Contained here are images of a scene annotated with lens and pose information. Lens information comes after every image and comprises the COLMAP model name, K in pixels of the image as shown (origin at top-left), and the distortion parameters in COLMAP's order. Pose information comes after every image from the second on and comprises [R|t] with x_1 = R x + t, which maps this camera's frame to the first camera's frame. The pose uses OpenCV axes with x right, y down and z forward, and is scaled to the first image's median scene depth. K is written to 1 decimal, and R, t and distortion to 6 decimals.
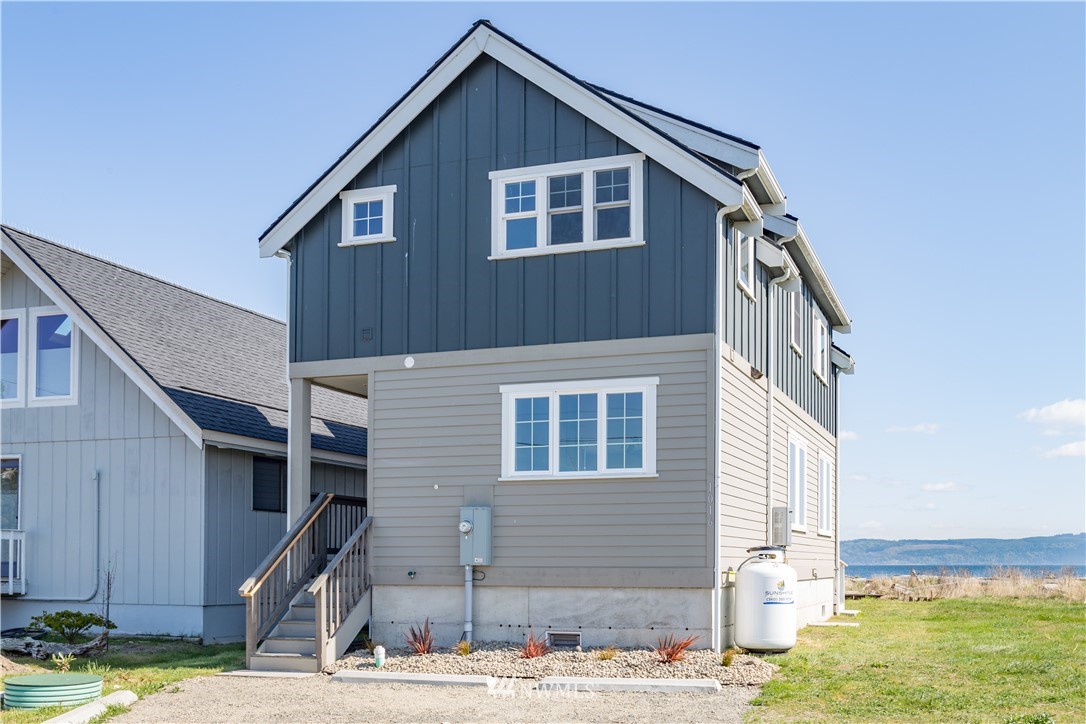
lens RADIAL K [[1045.6, 0, 543.2], [0, 1045.6, 352.8], [0, 0, 1]] dist [-0.001497, 0.000000]
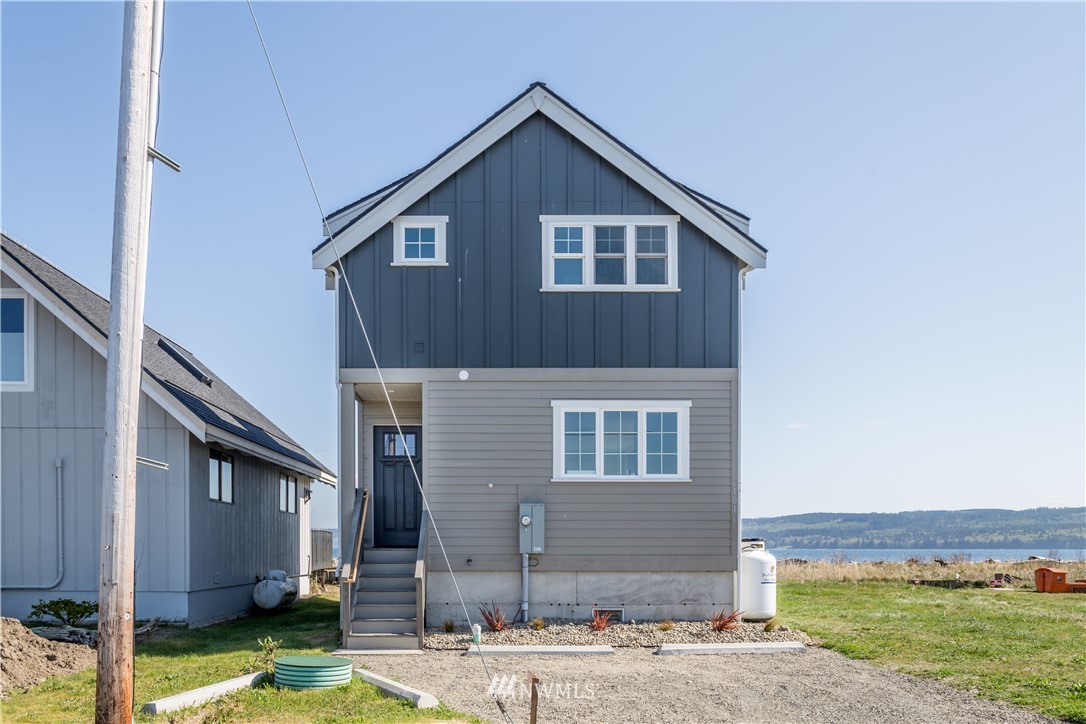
lens RADIAL K [[951.5, 0, 541.8], [0, 951.5, 372.6], [0, 0, 1]] dist [0.009512, -0.008015]
pose [[0.948406, 0.056377, 0.312006, -0.387460], [-0.062063, 0.998038, 0.008314, -0.007789], [-0.310925, -0.027249, 0.950044, -0.008709]]
